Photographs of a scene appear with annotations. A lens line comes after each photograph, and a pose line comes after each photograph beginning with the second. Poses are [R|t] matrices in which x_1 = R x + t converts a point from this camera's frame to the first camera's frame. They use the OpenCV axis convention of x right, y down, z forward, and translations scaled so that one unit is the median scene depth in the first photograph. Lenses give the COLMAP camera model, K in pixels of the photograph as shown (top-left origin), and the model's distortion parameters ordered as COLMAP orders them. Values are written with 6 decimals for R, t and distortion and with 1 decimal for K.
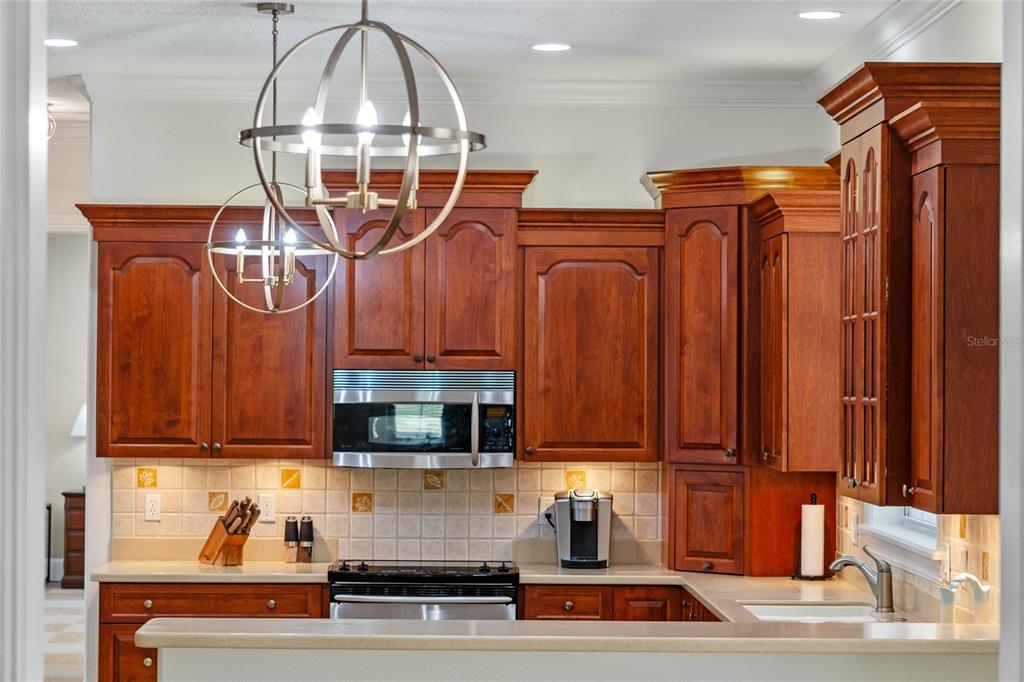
lens RADIAL K [[2482.6, 0, 512.0], [0, 2482.6, 341.0], [0, 0, 1]] dist [-0.031355, -0.221113]
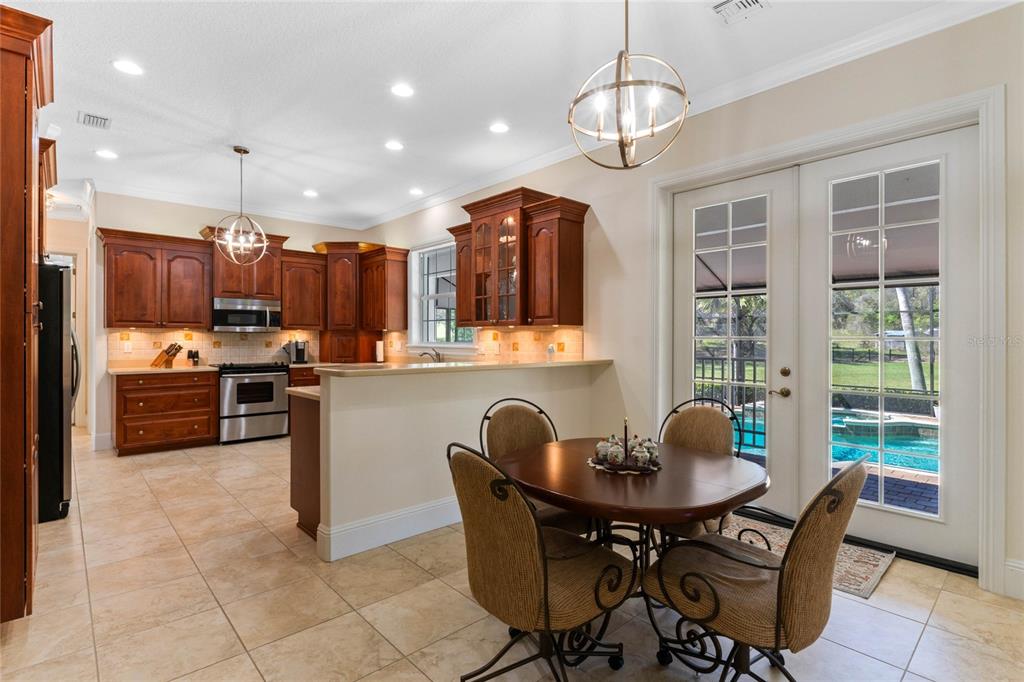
lens RADIAL K [[496.8, 0, 513.0], [0, 496.8, 338.3], [0, 0, 1]] dist [-0.002725, -0.000908]
pose [[0.752547, -0.006407, 0.658507, -0.189171], [-0.004889, 0.999871, 0.015315, 0.048114], [-0.658520, -0.014745, 0.752419, 0.337133]]
